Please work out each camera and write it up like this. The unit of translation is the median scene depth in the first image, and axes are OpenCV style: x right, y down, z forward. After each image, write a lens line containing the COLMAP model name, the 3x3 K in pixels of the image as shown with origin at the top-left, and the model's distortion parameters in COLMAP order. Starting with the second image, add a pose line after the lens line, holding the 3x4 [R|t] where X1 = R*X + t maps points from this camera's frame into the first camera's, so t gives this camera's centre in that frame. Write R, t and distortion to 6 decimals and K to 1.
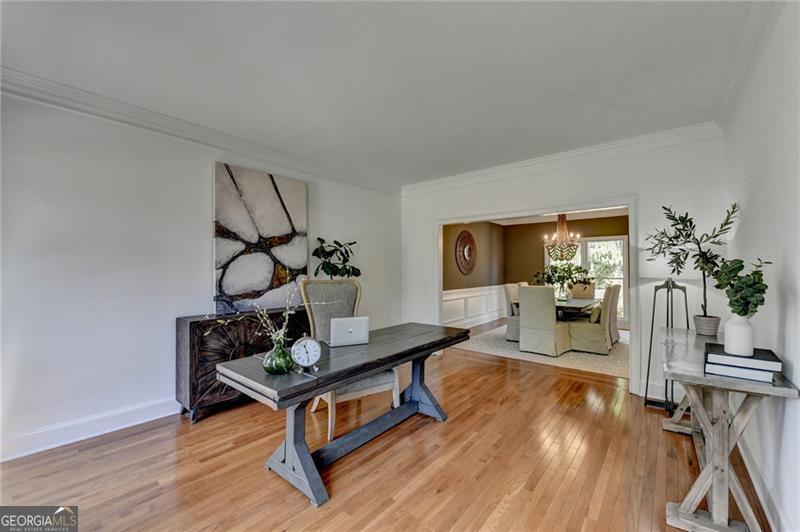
lens RADIAL K [[331.0, 0, 397.9], [0, 331.0, 263.4], [0, 0, 1]] dist [-0.017340, -0.000596]
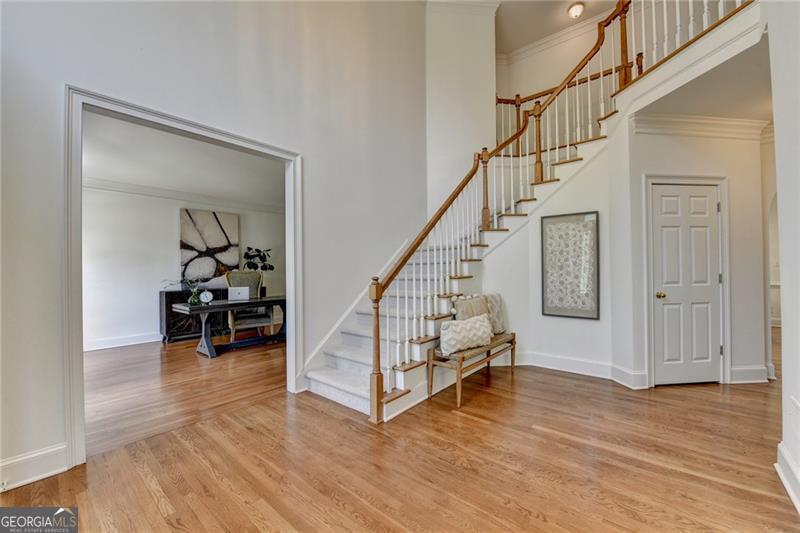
lens RADIAL K [[323.1, 0, 395.3], [0, 323.1, 266.3], [0, 0, 1]] dist [-0.015543, -0.000231]
pose [[0.999880, -0.015178, -0.003001, 0.596834], [0.015201, 0.999855, 0.007674, 0.021016], [0.002884, -0.007719, 0.999966, -0.729689]]
